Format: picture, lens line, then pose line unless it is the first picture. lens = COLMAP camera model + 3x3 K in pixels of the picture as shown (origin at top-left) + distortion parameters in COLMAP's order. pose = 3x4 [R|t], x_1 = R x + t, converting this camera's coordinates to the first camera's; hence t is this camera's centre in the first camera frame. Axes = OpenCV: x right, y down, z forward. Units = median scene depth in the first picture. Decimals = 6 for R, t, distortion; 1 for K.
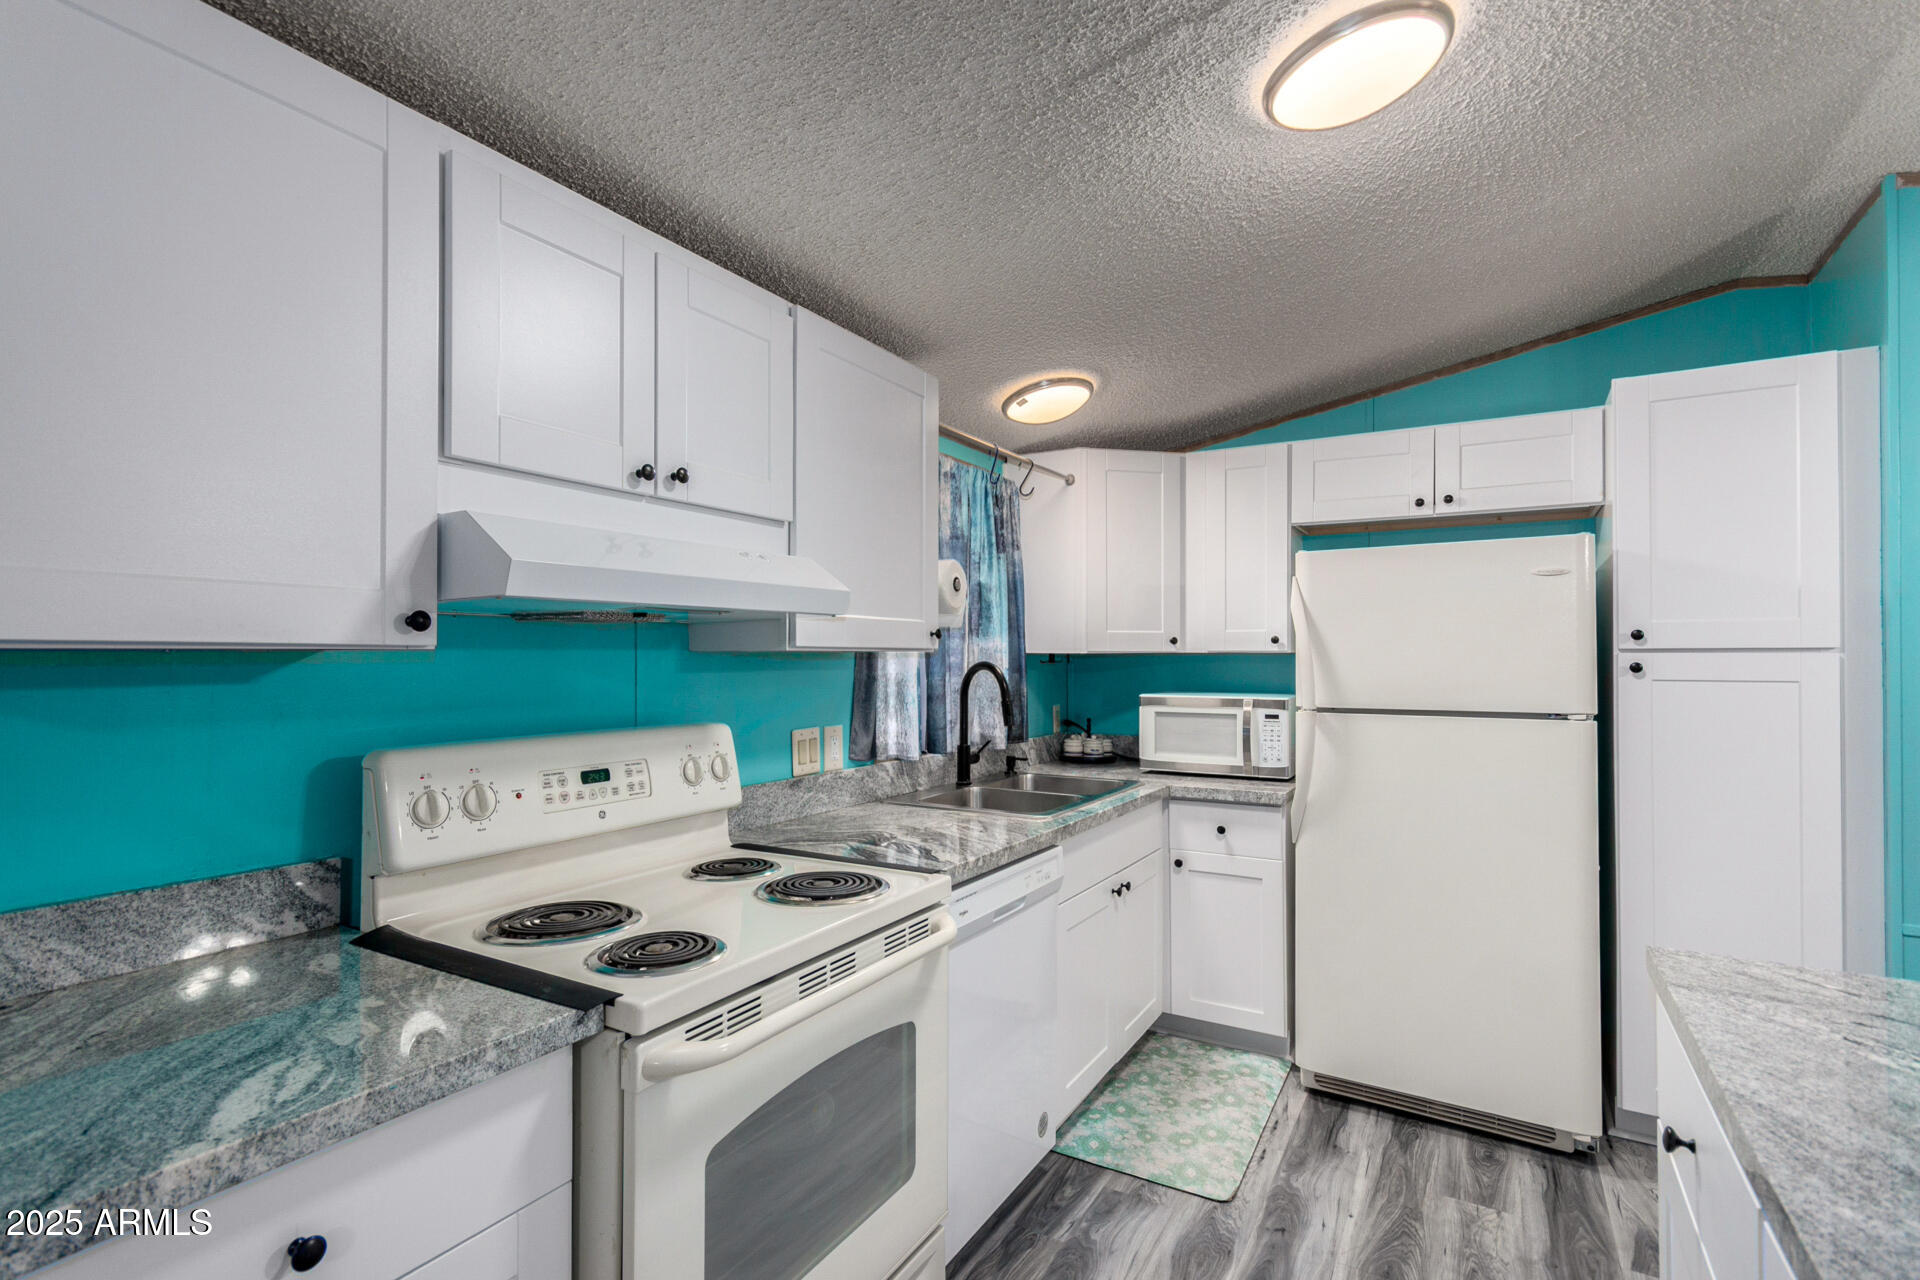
lens RADIAL K [[896.4, 0, 948.0], [0, 896.4, 646.6], [0, 0, 1]] dist [0.002889, 0.001048]
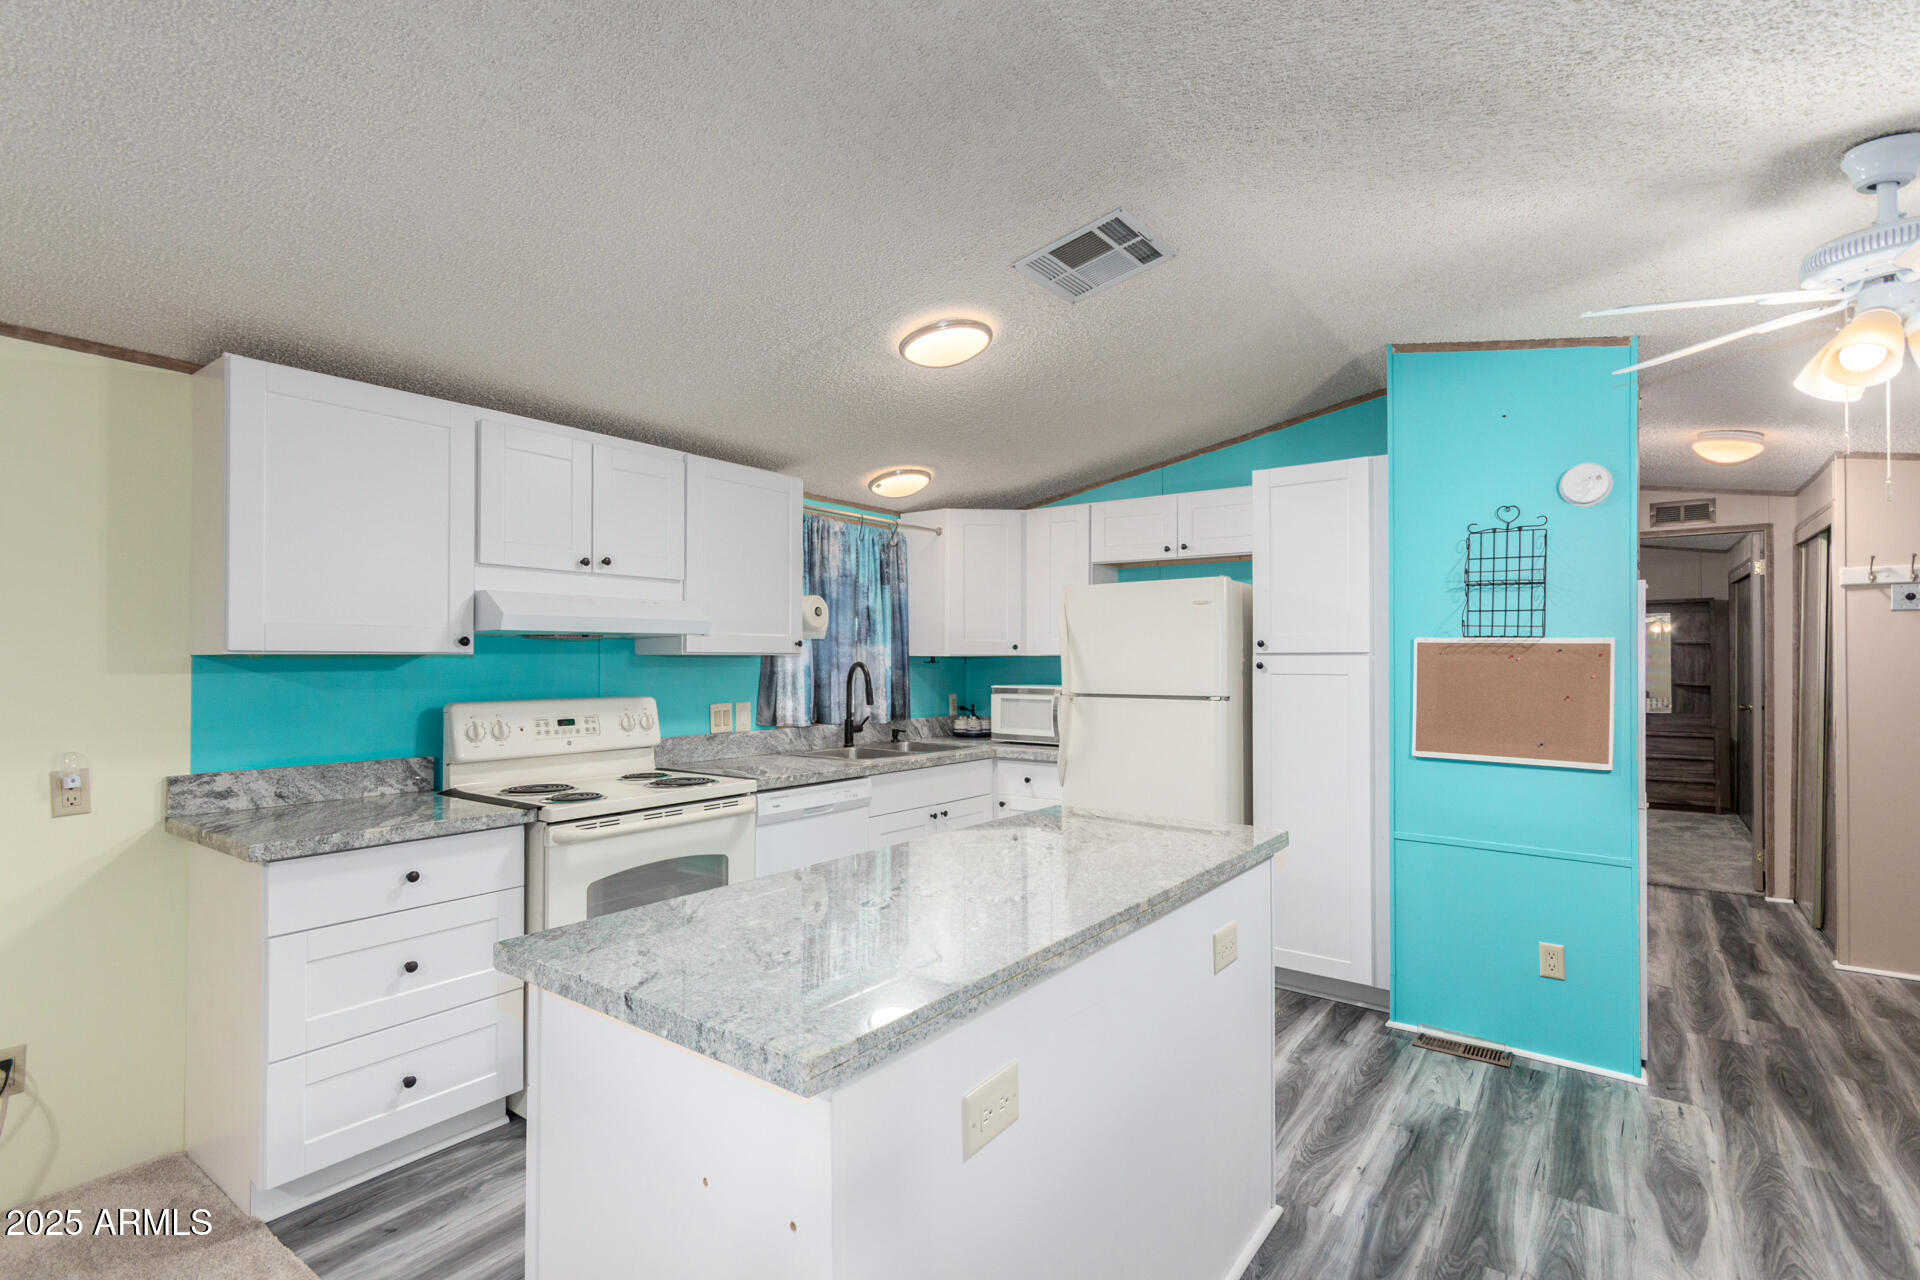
lens RADIAL K [[896.4, 0, 955.3], [0, 896.4, 647.1], [0, 0, 1]] dist [0.002889, 0.001048]
pose [[0.995481, -0.001234, -0.094953, 0.401738], [0.000958, 0.999995, -0.002950, -0.003161], [0.094956, 0.002846, 0.995477, -0.528605]]
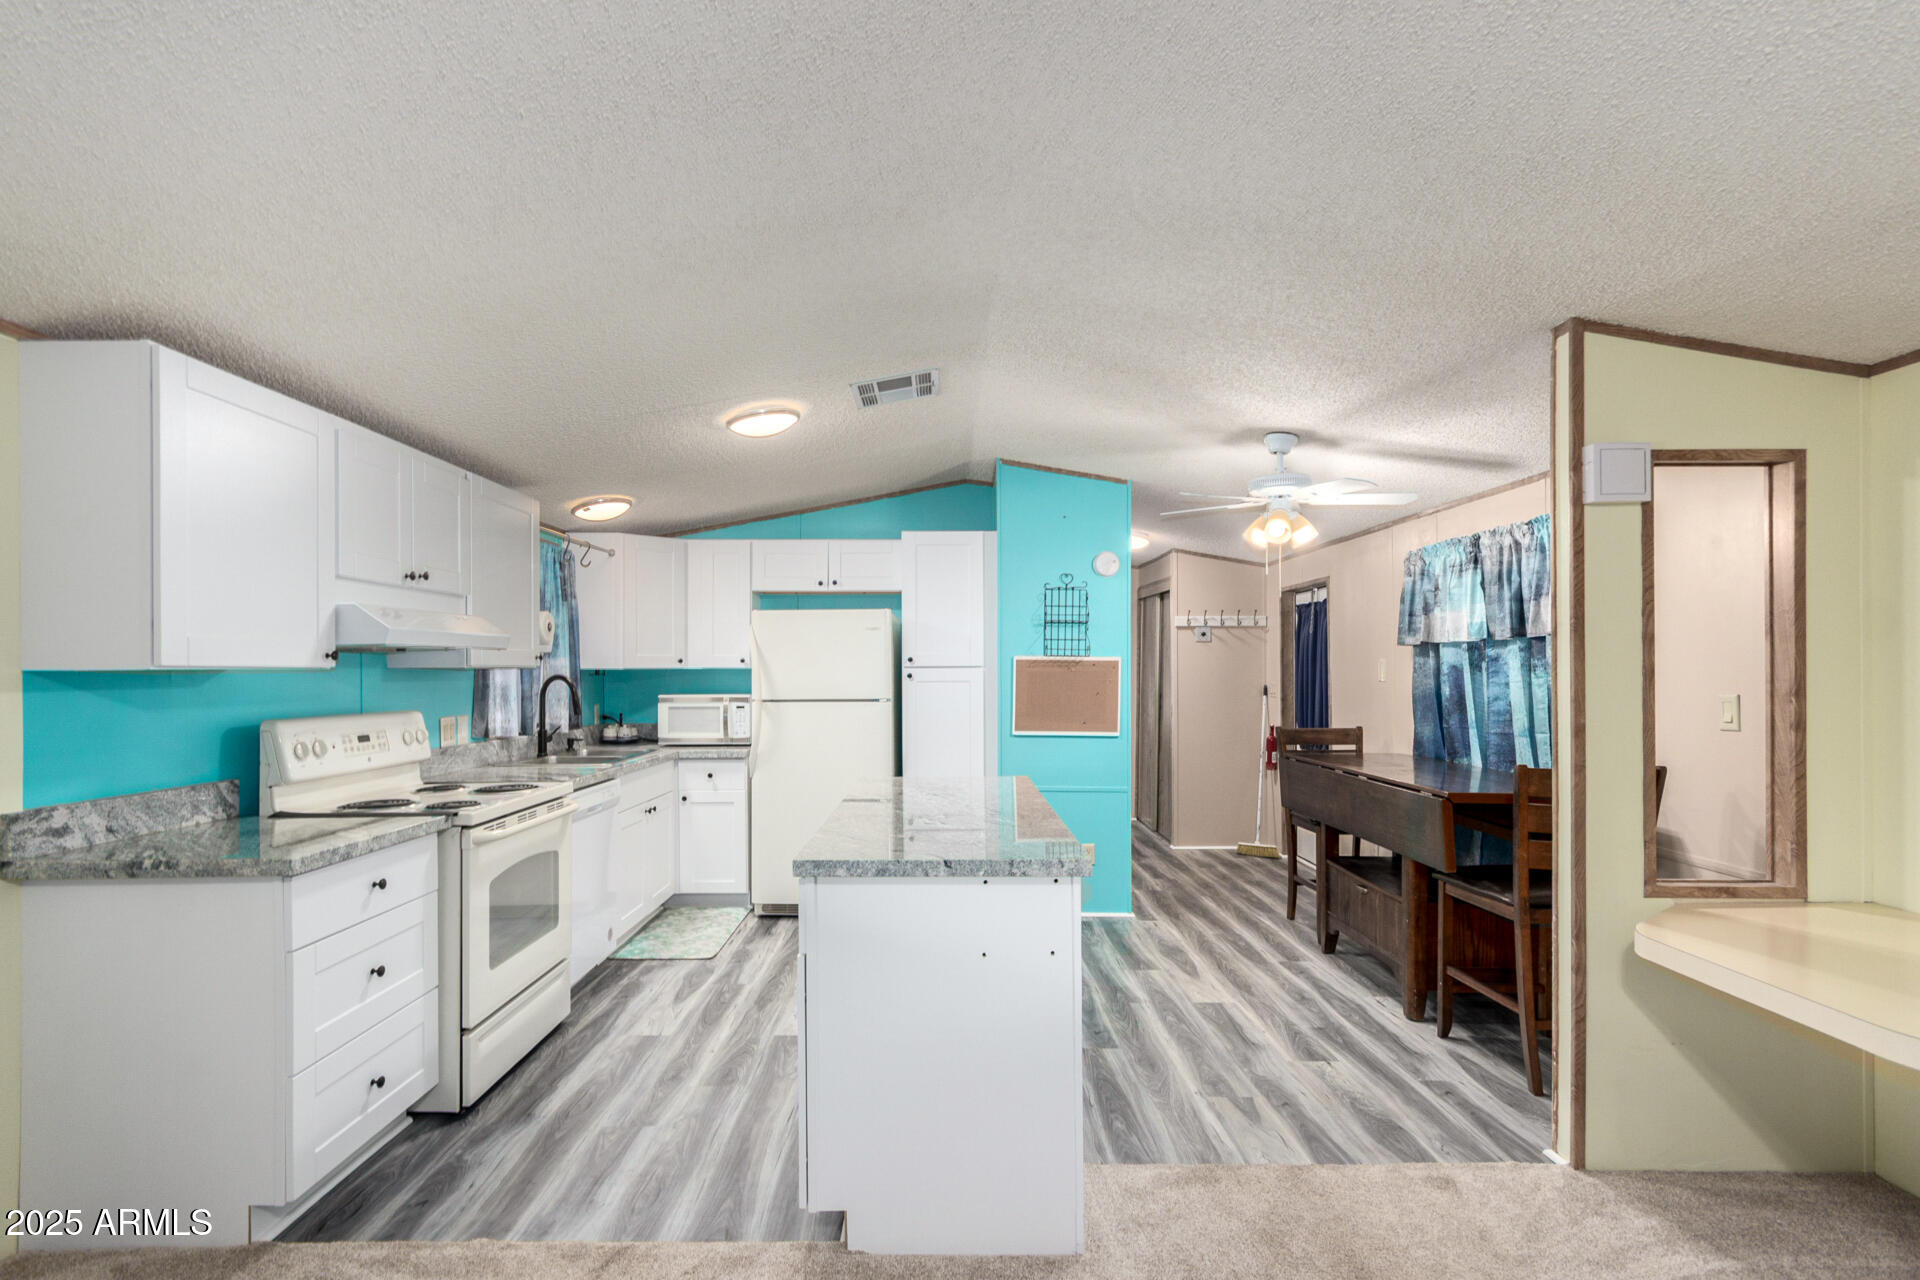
lens RADIAL K [[896.4, 0, 927.7], [0, 896.4, 668.3], [0, 0, 1]] dist [0.002889, 0.001048]
pose [[0.864542, -0.002483, 0.502554, -0.221422], [-0.001458, 0.999971, 0.007450, -0.007894], [-0.502558, -0.007173, 0.864514, -0.778062]]
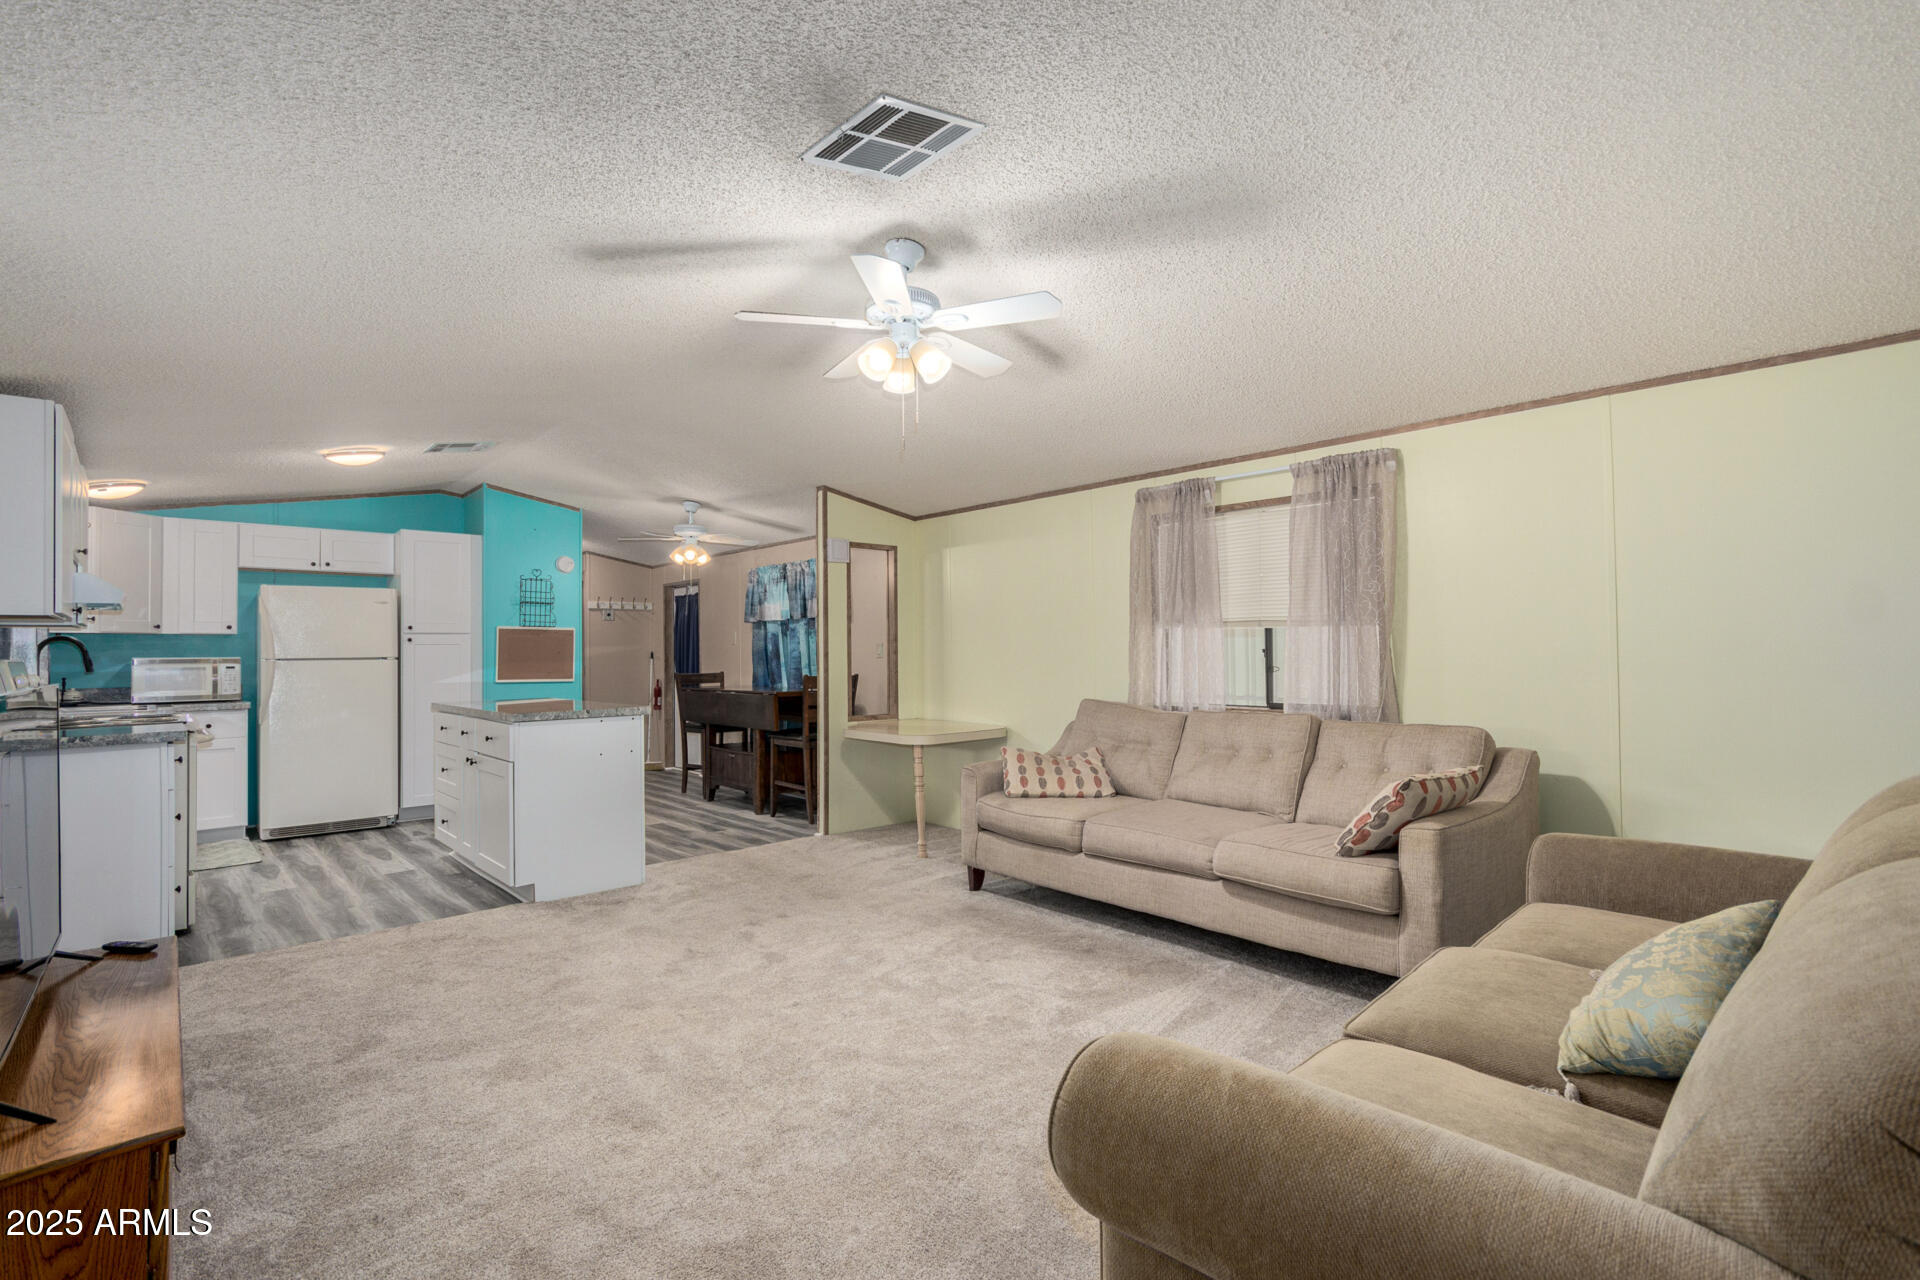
lens RADIAL K [[896.4, 0, 953.0], [0, 896.4, 629.7], [0, 0, 1]] dist [0.002889, 0.001048]
pose [[0.287894, 0.019903, 0.957456, -1.314638], [0.001271, 0.999775, -0.021165, 0.052184], [-0.957662, 0.007310, 0.287804, -1.305074]]
